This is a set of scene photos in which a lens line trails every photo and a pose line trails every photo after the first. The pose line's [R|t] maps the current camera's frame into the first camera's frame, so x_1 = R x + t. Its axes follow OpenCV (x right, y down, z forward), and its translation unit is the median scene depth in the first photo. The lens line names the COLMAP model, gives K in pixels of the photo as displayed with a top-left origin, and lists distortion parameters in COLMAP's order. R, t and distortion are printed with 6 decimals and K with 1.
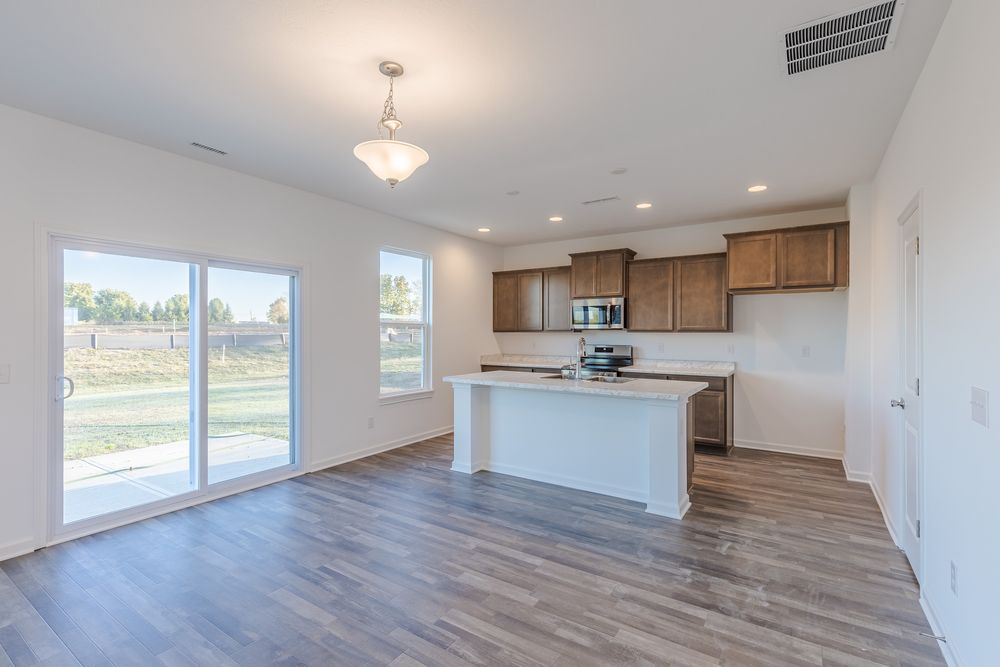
lens RADIAL K [[460.2, 0, 515.4], [0, 460.2, 334.6], [0, 0, 1]] dist [0.008822, -0.000341]
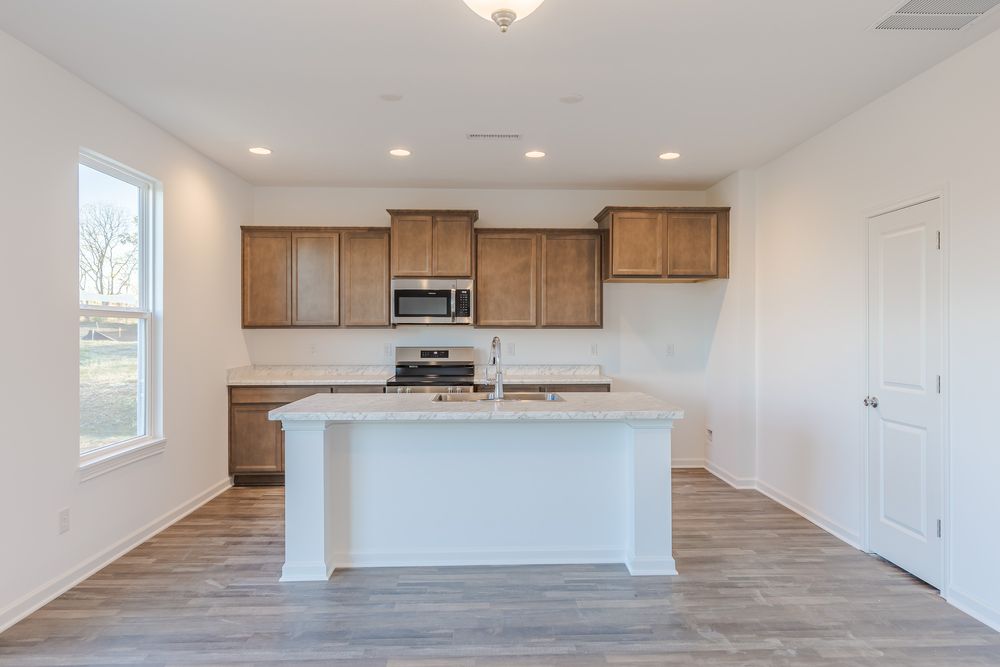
lens RADIAL K [[615.9, 0, 518.2], [0, 615.9, 332.9], [0, 0, 1]] dist [0.005862, 0.000290]
pose [[0.815262, -0.005056, 0.579071, -0.325667], [0.003547, 0.999987, 0.003736, -0.002020], [-0.579082, -0.000992, 0.815269, 0.237606]]
